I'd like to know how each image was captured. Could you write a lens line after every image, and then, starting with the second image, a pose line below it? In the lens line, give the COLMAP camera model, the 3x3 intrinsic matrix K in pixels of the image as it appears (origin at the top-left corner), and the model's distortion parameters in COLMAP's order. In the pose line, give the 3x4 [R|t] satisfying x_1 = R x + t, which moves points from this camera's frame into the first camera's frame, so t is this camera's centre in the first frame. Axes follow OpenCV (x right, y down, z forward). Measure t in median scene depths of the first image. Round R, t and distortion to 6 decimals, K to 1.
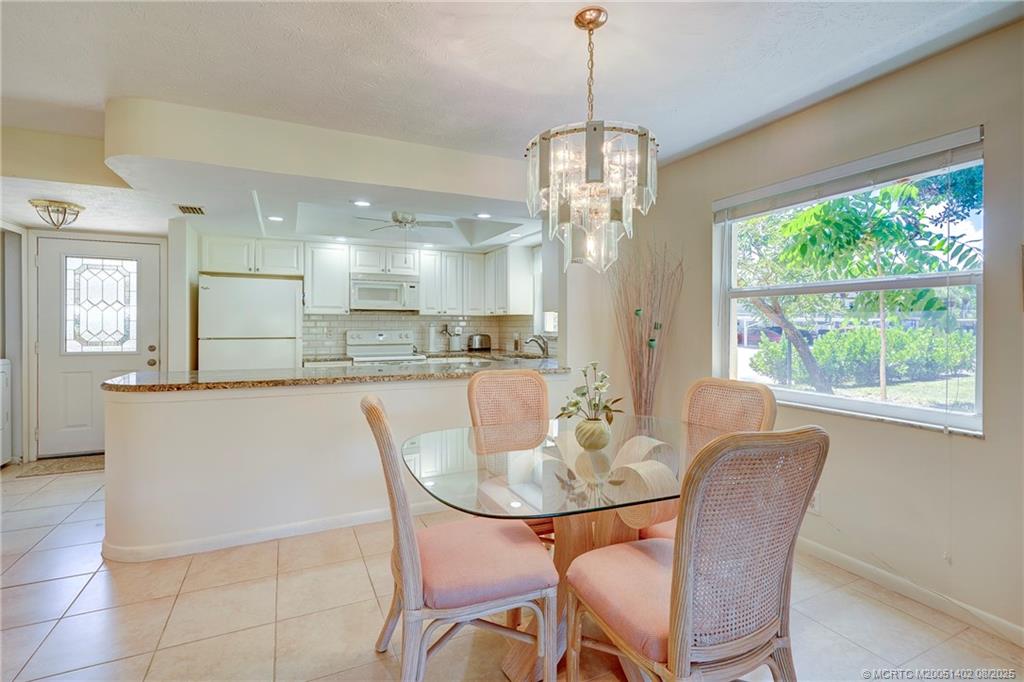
lens RADIAL K [[474.9, 0, 508.5], [0, 474.9, 325.7], [0, 0, 1]] dist [0.001879, 0.000655]
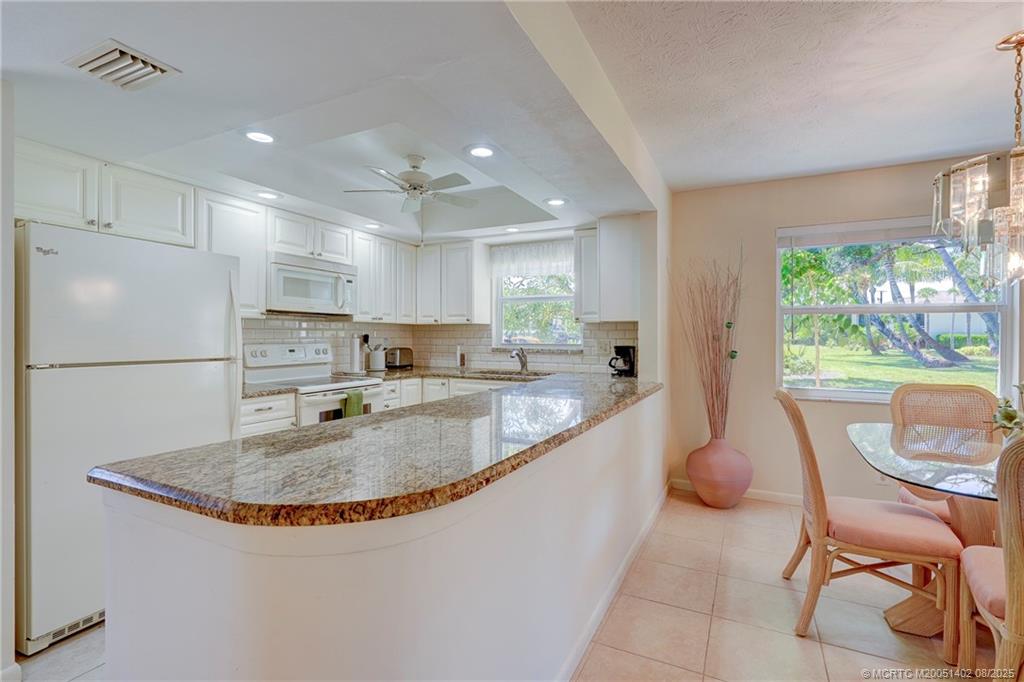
lens RADIAL K [[474.9, 0, 529.5], [0, 474.9, 339.9], [0, 0, 1]] dist [0.001879, 0.000655]
pose [[0.776466, -0.004361, 0.630144, -0.430845], [0.000494, 0.999980, 0.006312, 0.000433], [-0.630159, -0.004590, 0.776453, 0.283153]]
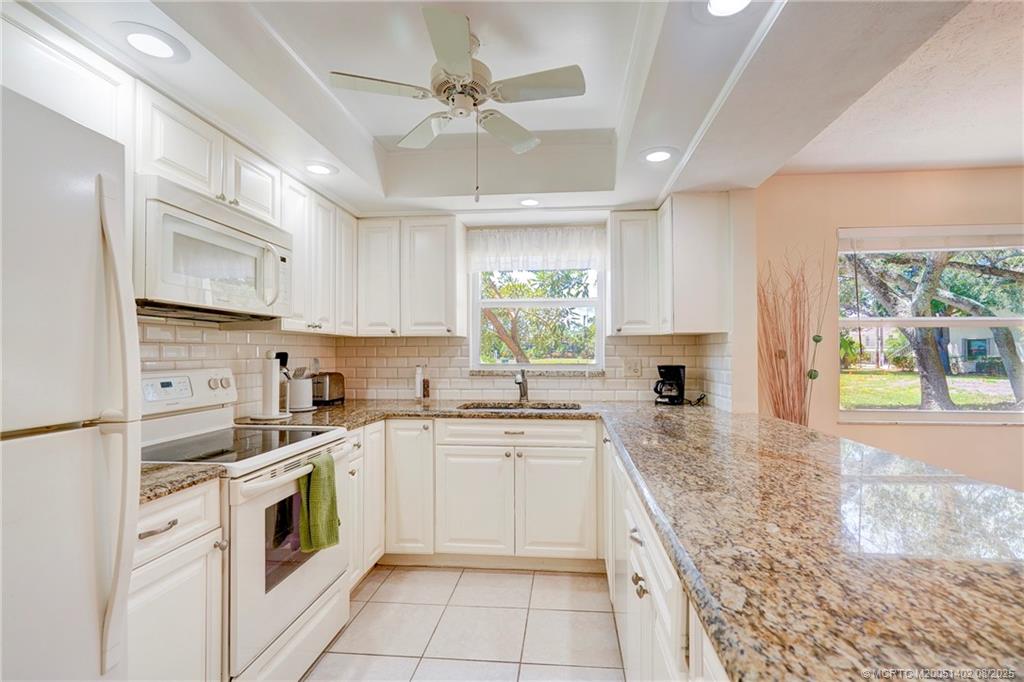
lens RADIAL K [[474.9, 0, 532.3], [0, 474.9, 348.1], [0, 0, 1]] dist [0.001879, 0.000655]
pose [[0.506750, 0.006578, 0.862068, -0.431309], [0.006907, 0.999908, -0.011690, -0.000721], [-0.862065, 0.011878, 0.506658, 0.608168]]
